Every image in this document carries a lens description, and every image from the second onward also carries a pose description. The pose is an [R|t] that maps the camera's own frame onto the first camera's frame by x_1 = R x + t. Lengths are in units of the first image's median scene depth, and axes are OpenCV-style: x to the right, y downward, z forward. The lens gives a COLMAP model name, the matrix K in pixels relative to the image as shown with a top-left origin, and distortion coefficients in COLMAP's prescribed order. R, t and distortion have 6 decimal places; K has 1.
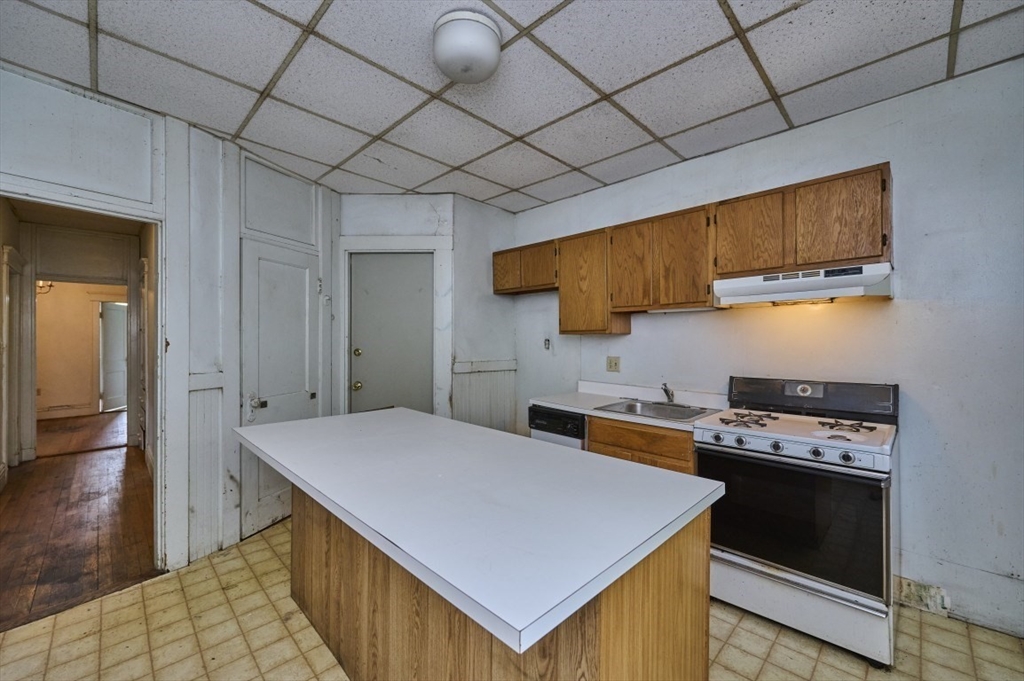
lens RADIAL K [[411.4, 0, 512.0], [0, 411.4, 340.5], [0, 0, 1]] dist [0.001207, 0.000098]
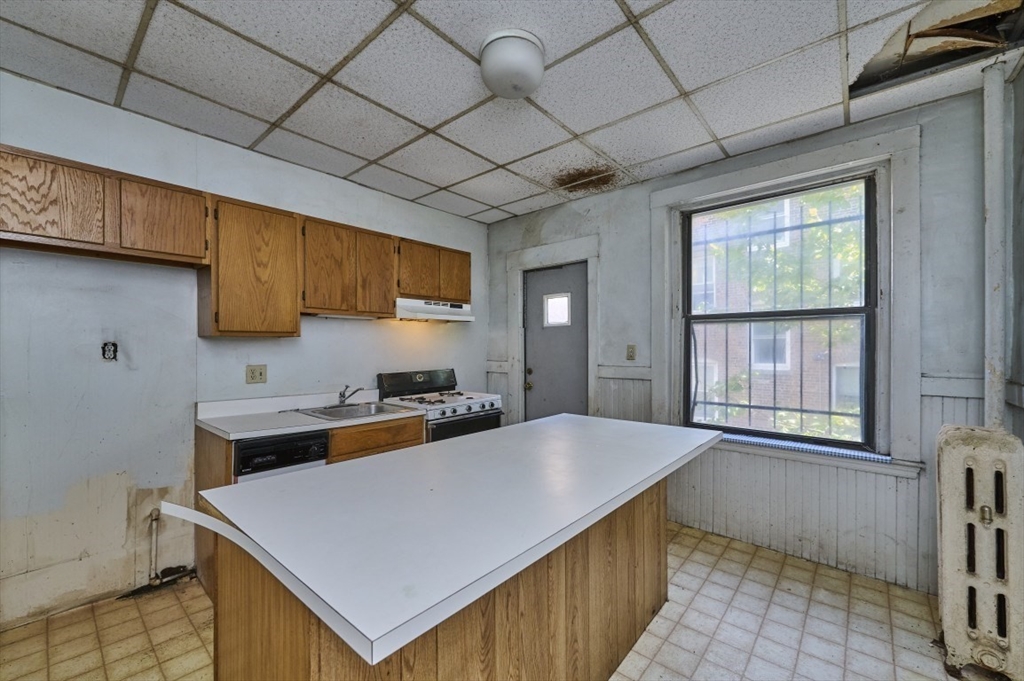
lens RADIAL K [[403.0, 0, 512.0], [0, 403.0, 347.8], [0, 0, 1]] dist [-0.002108, -0.000217]
pose [[-0.074323, -0.001177, 0.997234, -0.720789], [0.004170, 0.999990, 0.001491, 0.007919], [-0.997226, 0.004269, -0.074317, 0.688312]]
